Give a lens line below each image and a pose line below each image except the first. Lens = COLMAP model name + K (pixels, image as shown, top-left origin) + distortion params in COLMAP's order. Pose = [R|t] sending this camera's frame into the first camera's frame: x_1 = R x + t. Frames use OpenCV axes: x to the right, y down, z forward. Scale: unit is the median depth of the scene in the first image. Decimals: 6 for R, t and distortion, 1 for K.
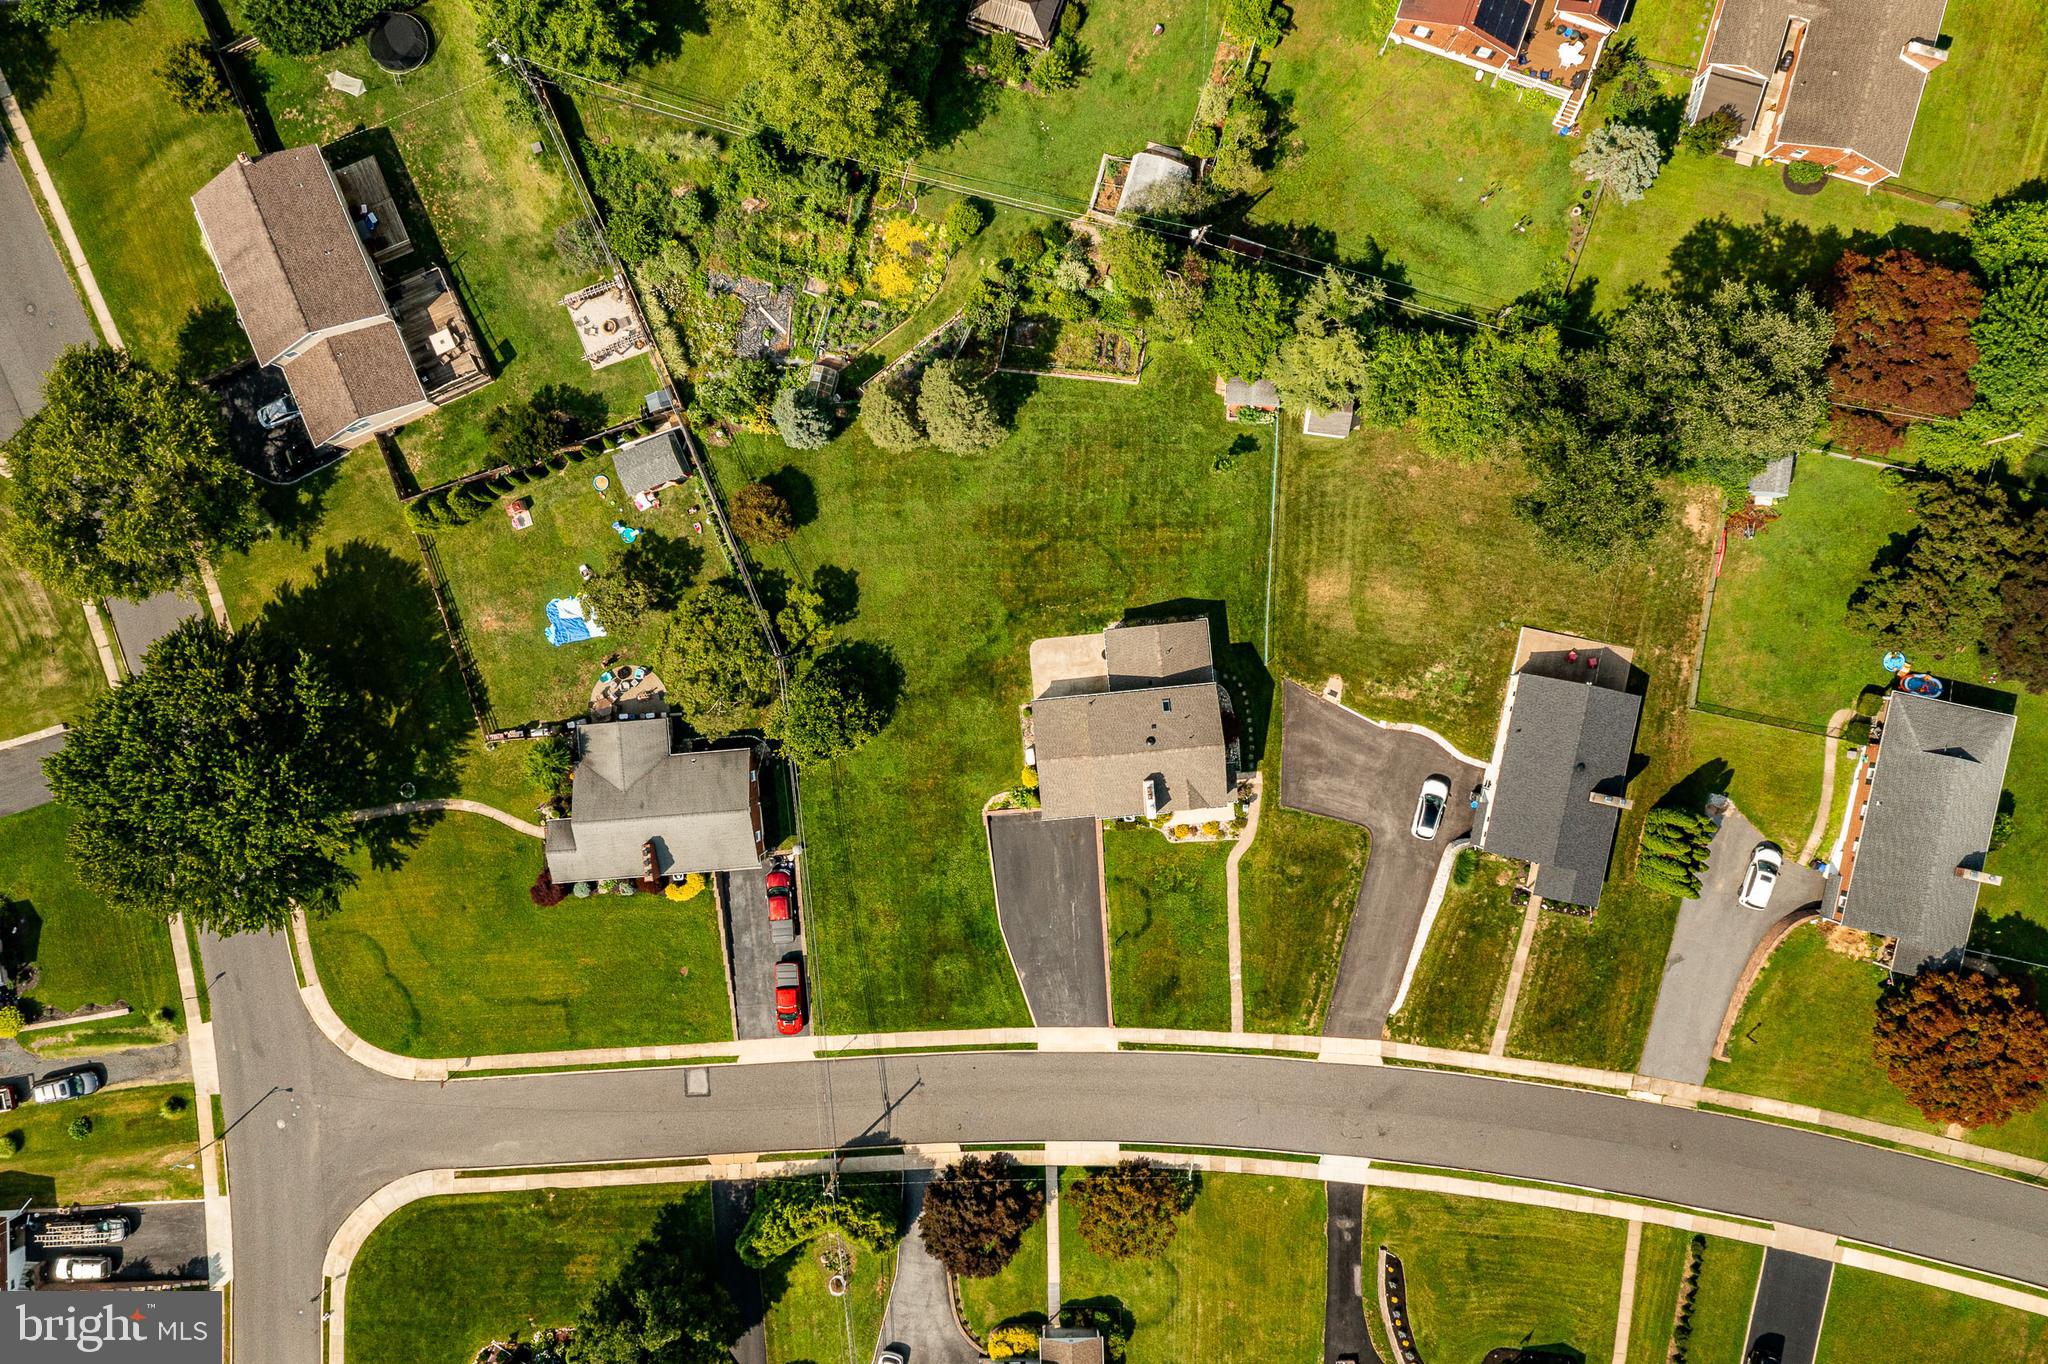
lens RADIAL K [[1651.5, 0, 1021.4], [0, 1651.5, 678.8], [0, 0, 1]] dist [-0.008379, 0.001184]
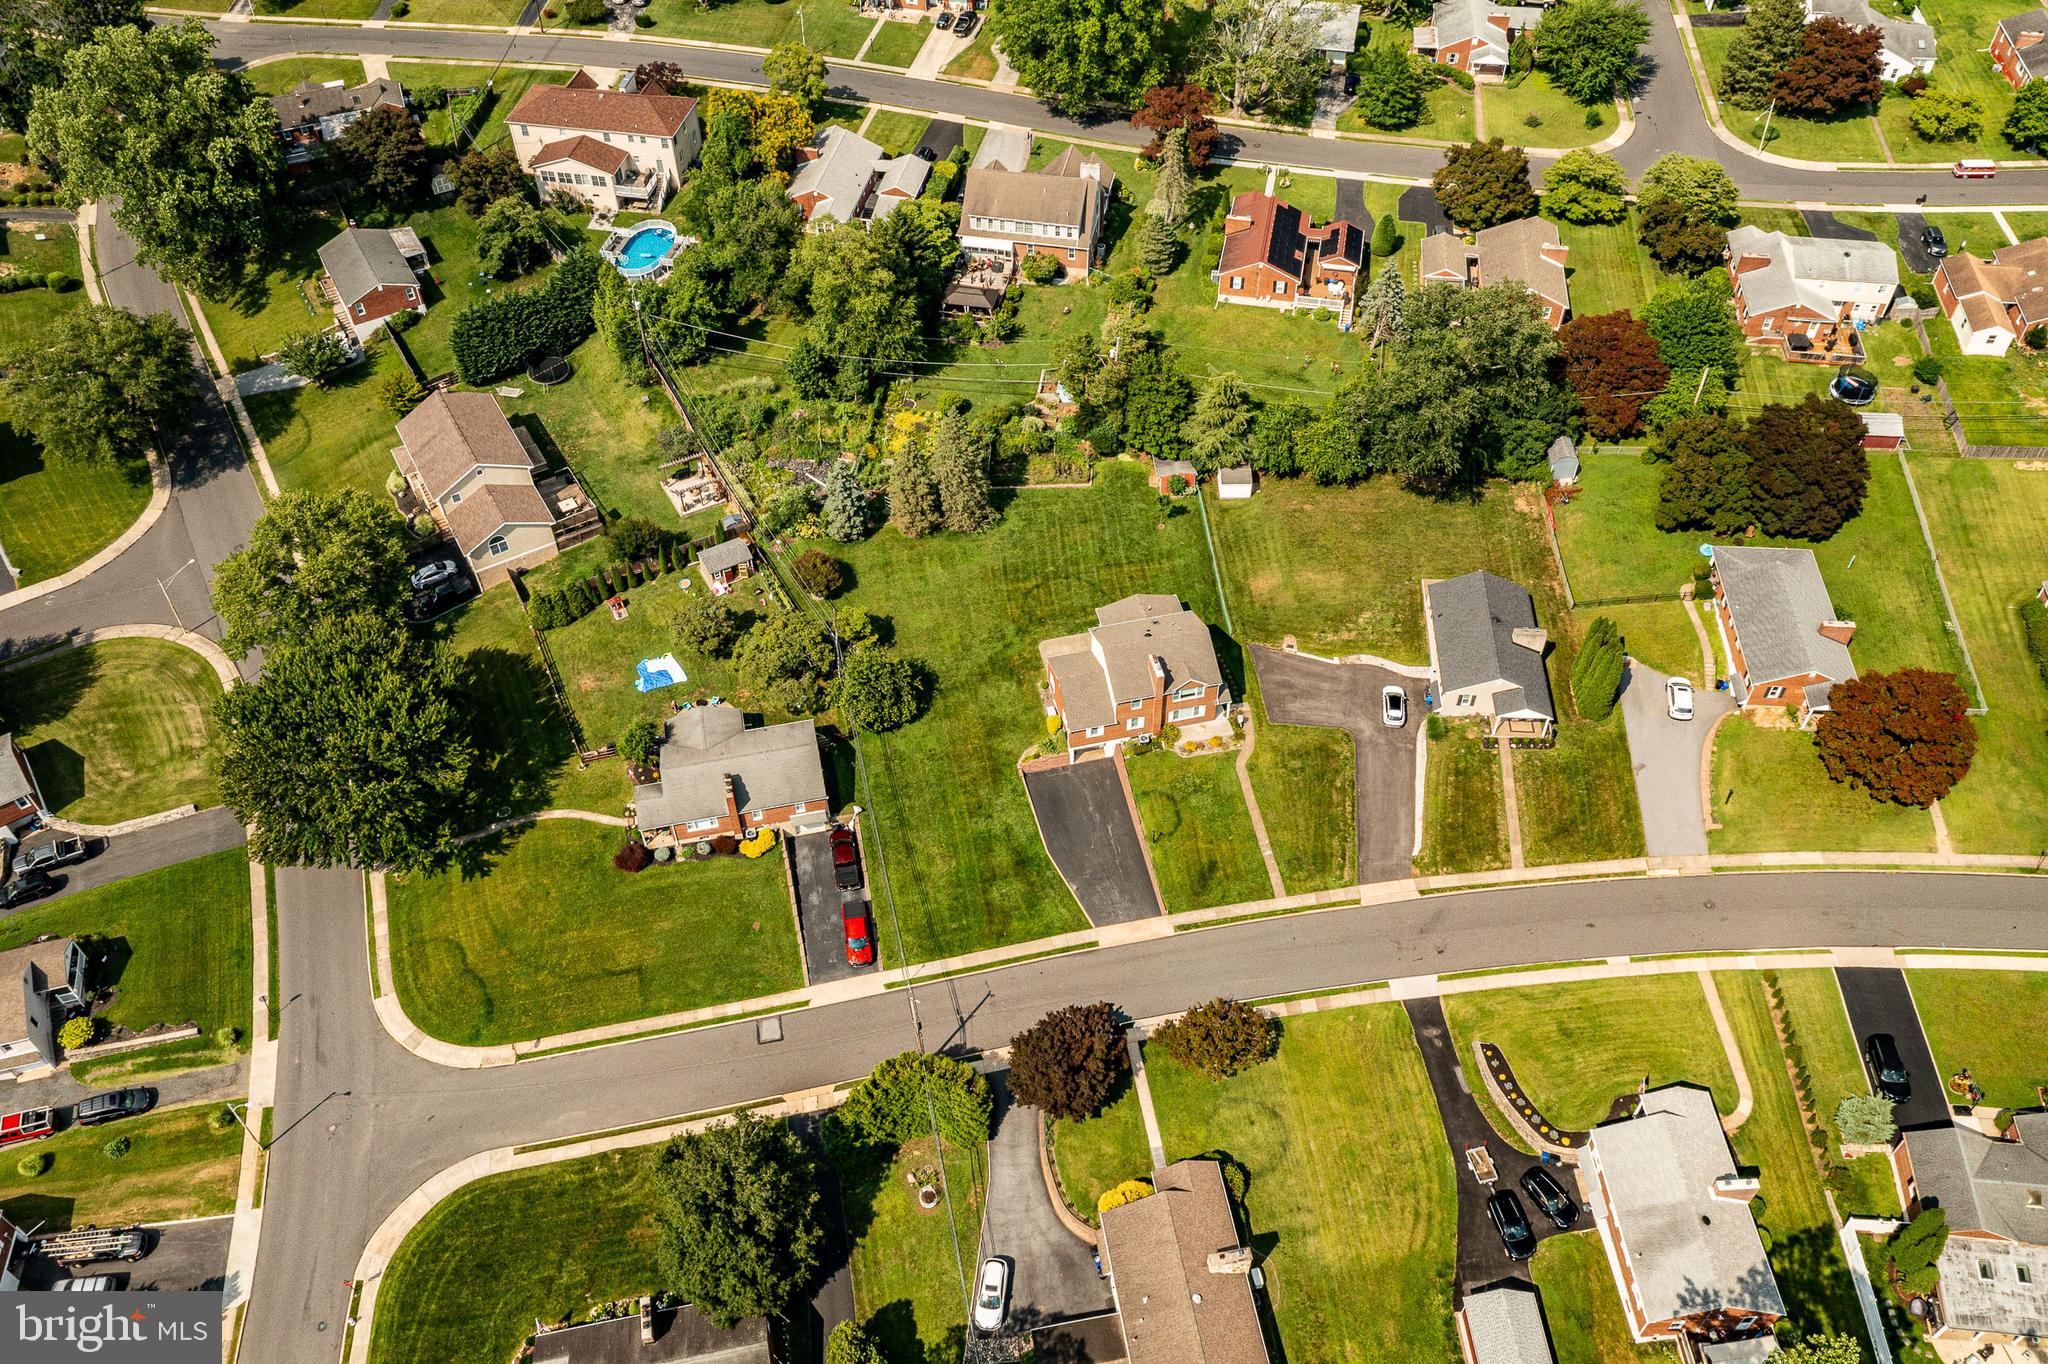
lens RADIAL K [[1637.8, 0, 1024.0], [0, 1637.8, 682.0], [0, 0, 1]] dist [-0.010024, 0.001474]
pose [[0.991261, -0.096116, 0.090349, -0.116636], [0.131913, 0.723844, -0.677236, 0.812163], [-0.000306, 0.683236, 0.730198, 0.134118]]
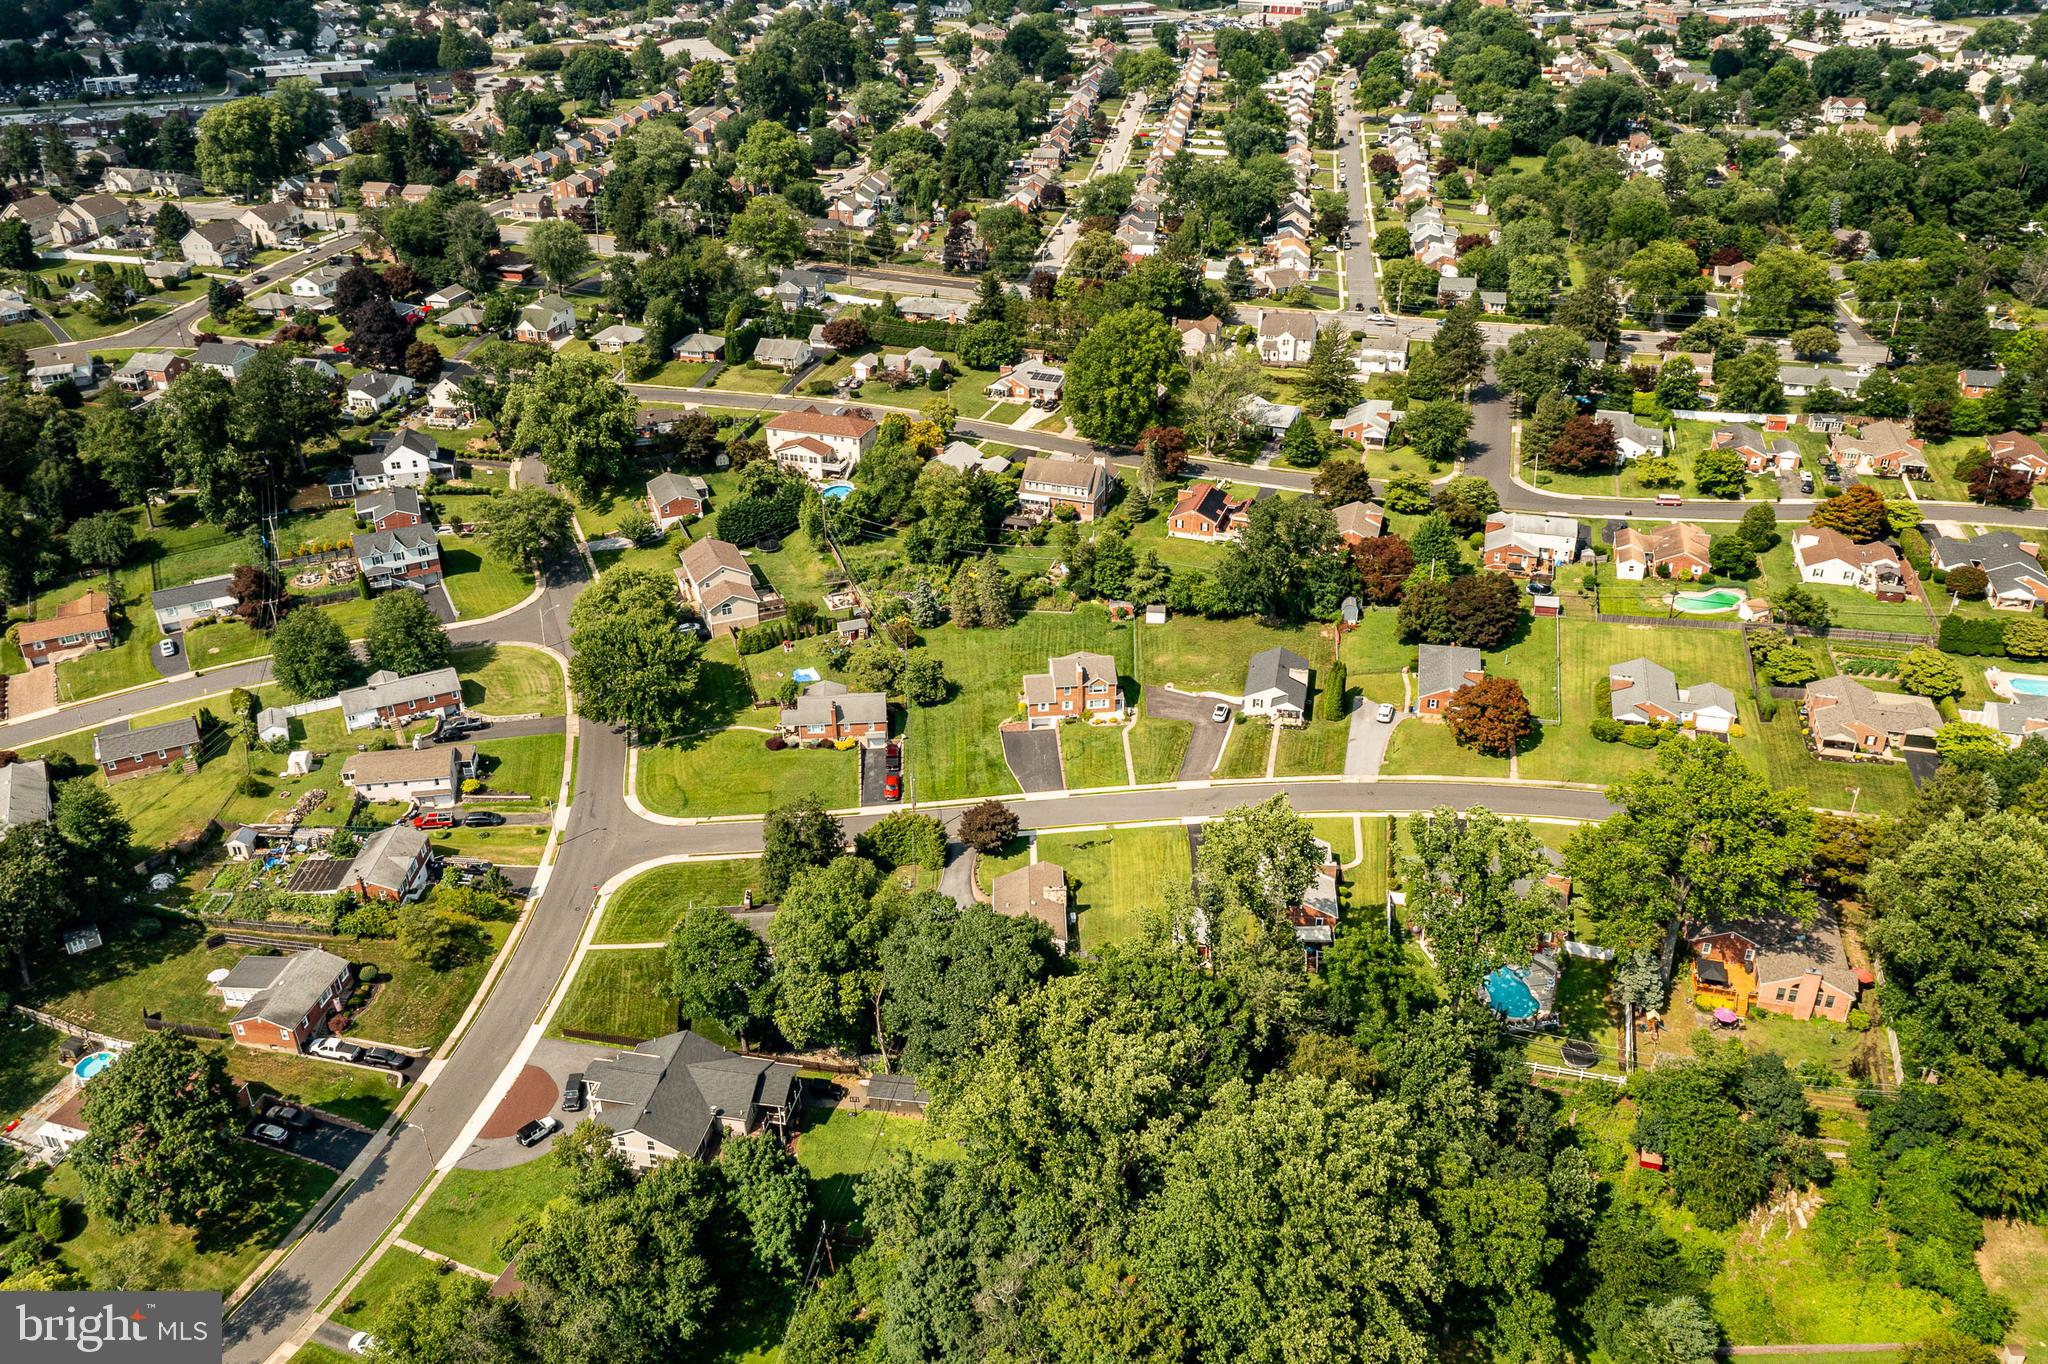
lens RADIAL K [[1637.8, 0, 1024.0], [0, 1637.8, 682.0], [0, 0, 1]] dist [-0.010024, 0.001474]
pose [[0.999964, 0.006492, -0.005520, 0.017644], [-0.007927, 0.470838, -0.882184, 1.800389], [-0.003128, 0.882196, 0.470872, 0.027929]]
